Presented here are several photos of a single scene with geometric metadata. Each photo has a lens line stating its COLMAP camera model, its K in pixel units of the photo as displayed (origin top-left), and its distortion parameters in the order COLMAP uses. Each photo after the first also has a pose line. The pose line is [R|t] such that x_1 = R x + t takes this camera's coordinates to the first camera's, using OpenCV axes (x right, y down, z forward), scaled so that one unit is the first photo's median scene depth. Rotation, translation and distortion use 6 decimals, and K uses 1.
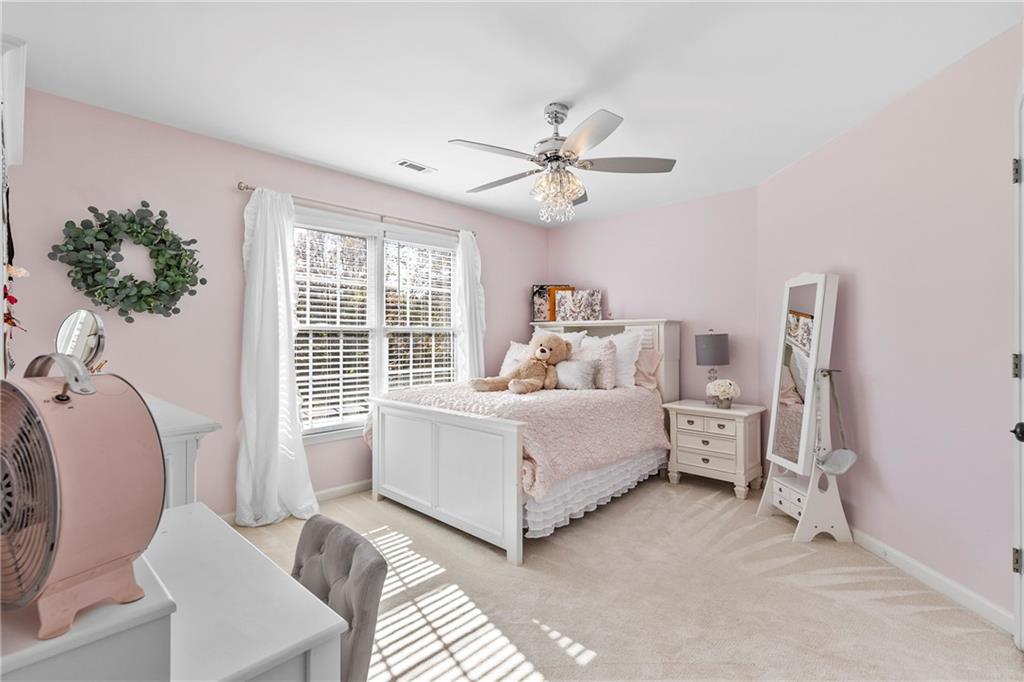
lens RADIAL K [[459.4, 0, 512.5], [0, 459.4, 337.9], [0, 0, 1]] dist [0.001839, 0.000026]
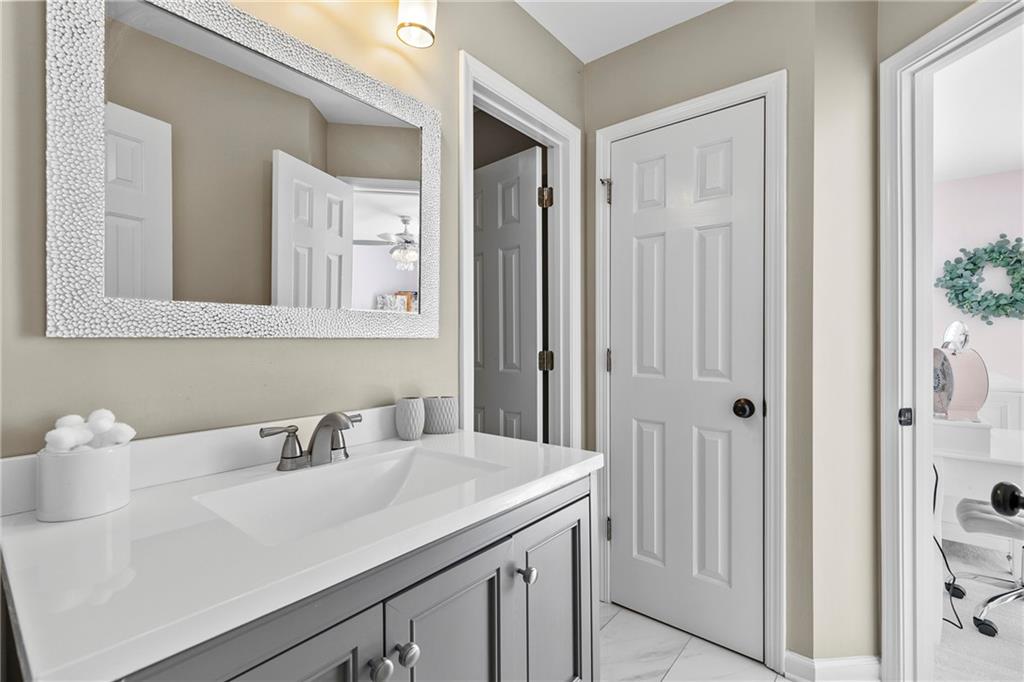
lens RADIAL K [[459.4, 0, 512.5], [0, 459.4, 337.9], [0, 0, 1]] dist [0.001839, 0.000026]
pose [[0.058664, 0.003501, -0.998272, 0.485763], [0.000552, 0.999994, 0.003540, 0.000363], [0.998278, -0.000759, 0.058662, -0.536290]]
